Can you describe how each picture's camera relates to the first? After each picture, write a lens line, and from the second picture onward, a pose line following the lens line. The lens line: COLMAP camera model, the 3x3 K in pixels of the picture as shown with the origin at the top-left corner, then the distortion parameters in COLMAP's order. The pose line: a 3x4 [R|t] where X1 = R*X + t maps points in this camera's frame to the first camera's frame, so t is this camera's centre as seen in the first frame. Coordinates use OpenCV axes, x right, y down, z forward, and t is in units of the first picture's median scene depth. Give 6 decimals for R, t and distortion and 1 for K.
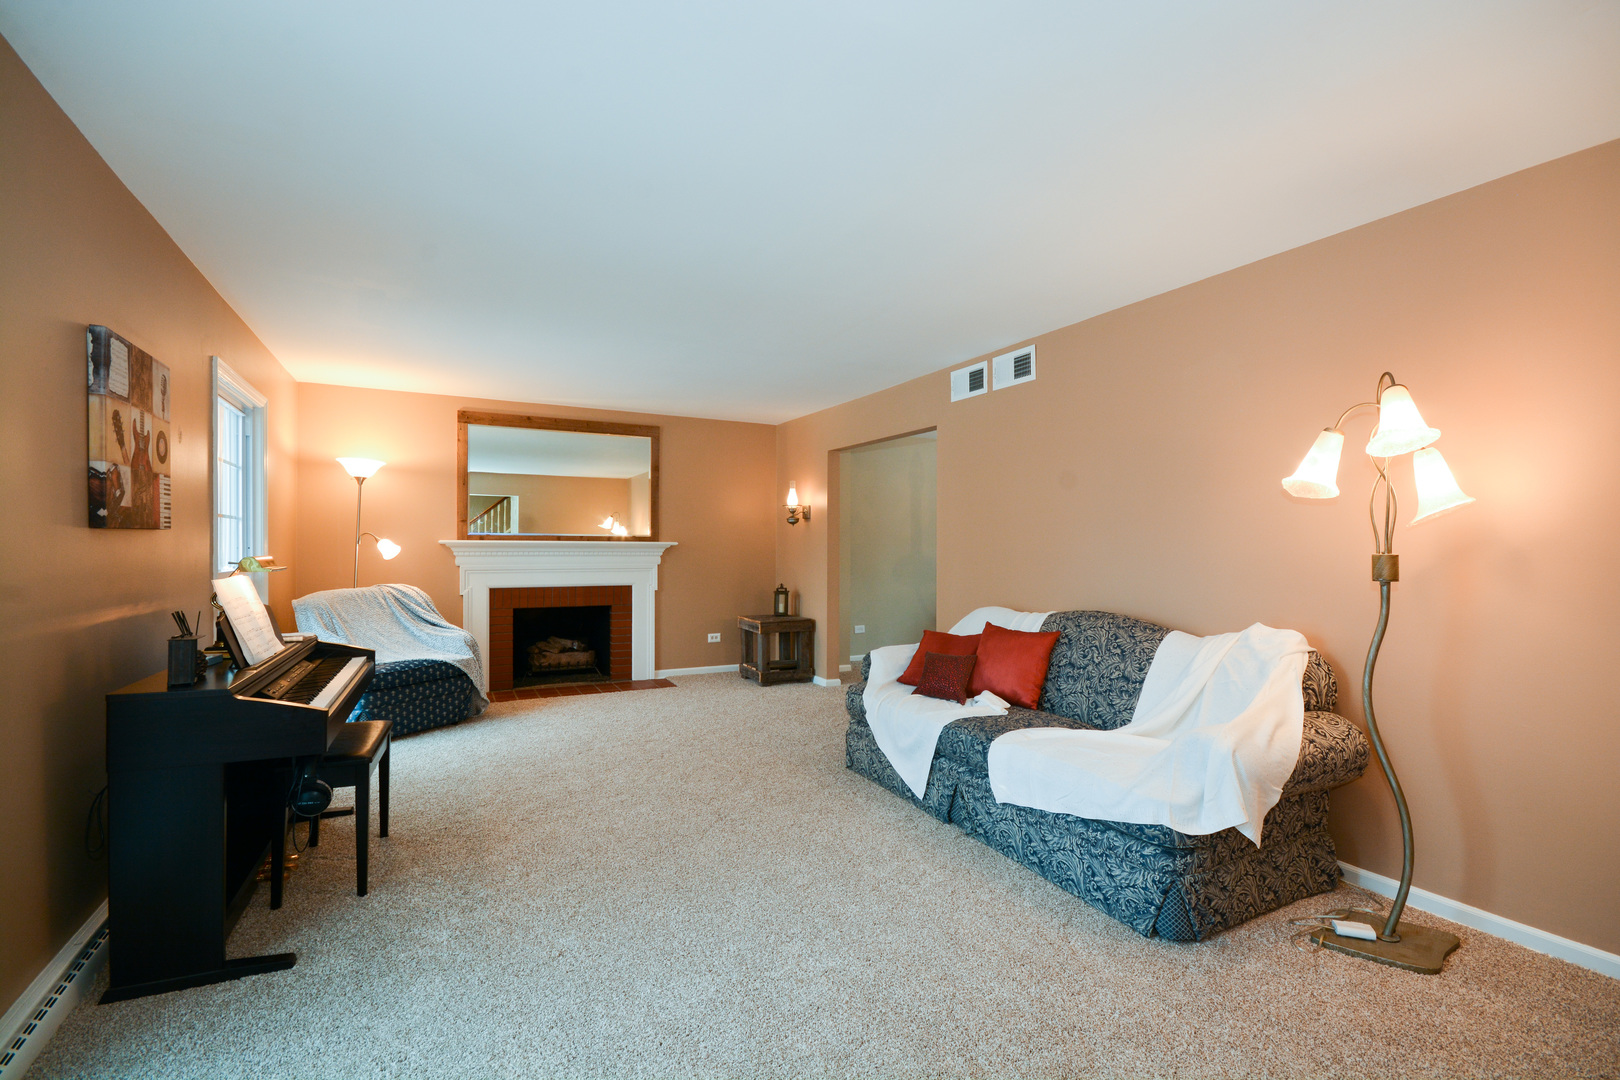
lens RADIAL K [[723.1, 0, 810.3], [0, 723.1, 536.6], [0, 0, 1]] dist [0.000296, -0.004450]
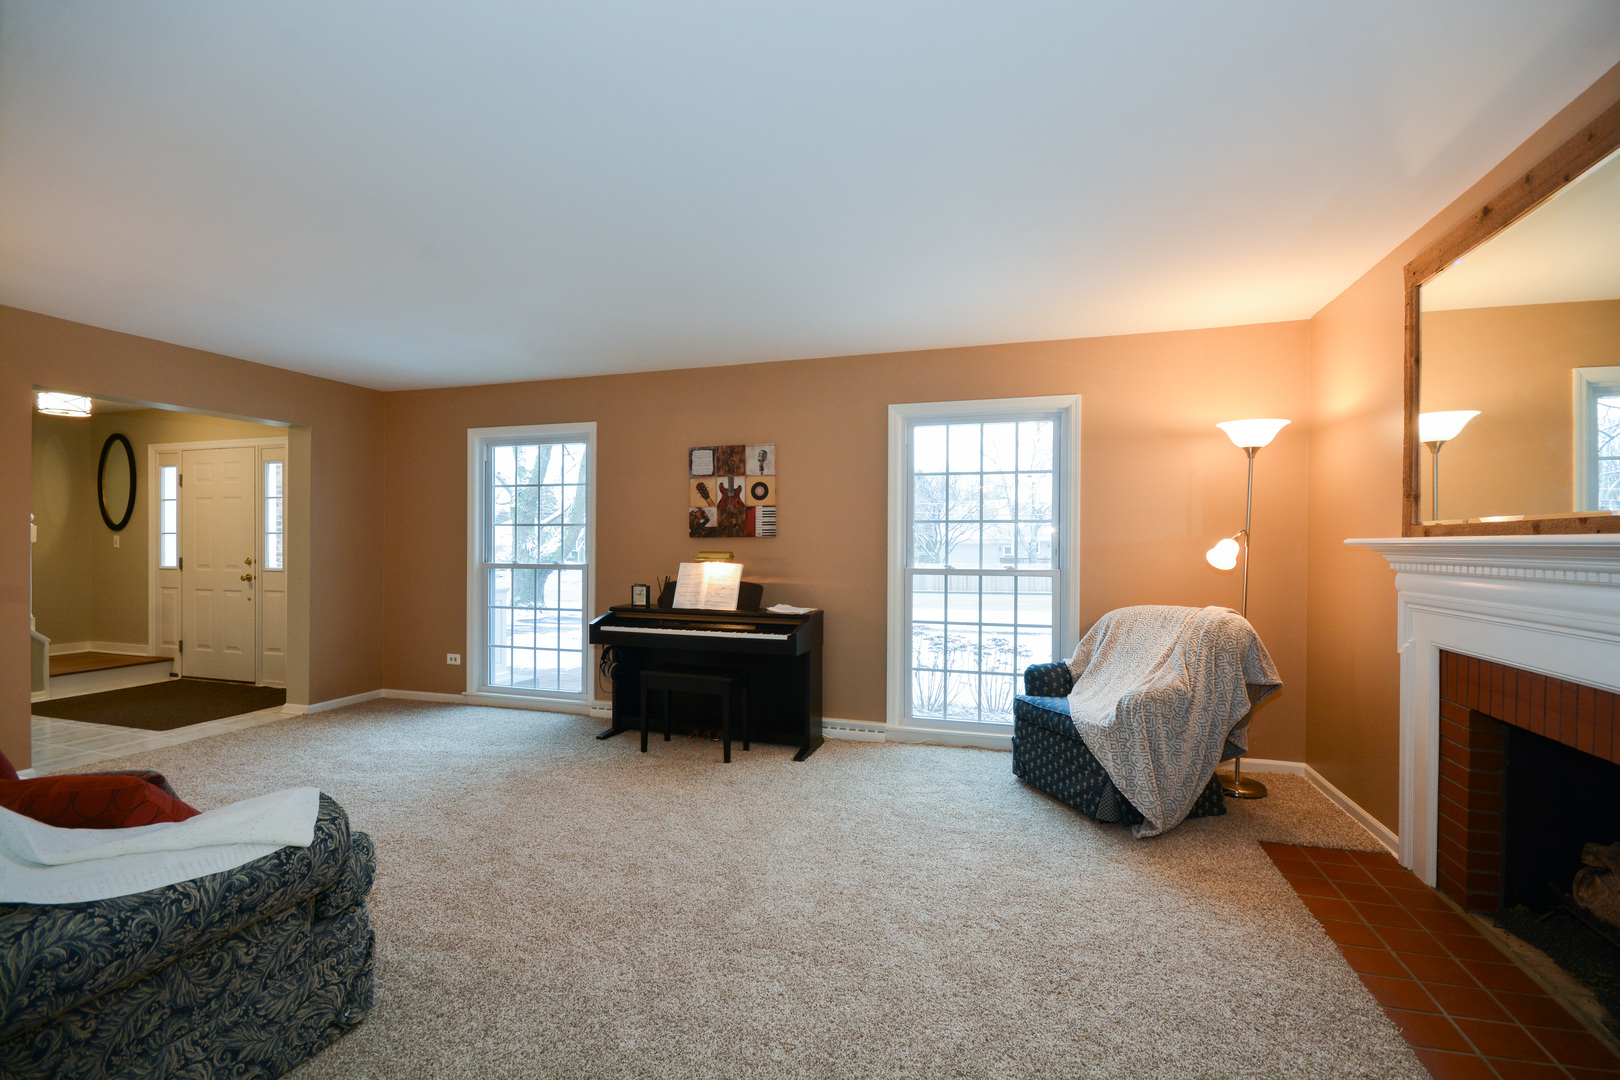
lens RADIAL K [[723.1, 0, 811.3], [0, 723.1, 553.4], [0, 0, 1]] dist [0.000296, -0.004450]
pose [[-0.717284, -0.008769, -0.696726, 0.130352], [-0.003964, 0.999956, -0.008504, 0.022866], [0.696770, -0.003338, -0.717287, 1.194692]]
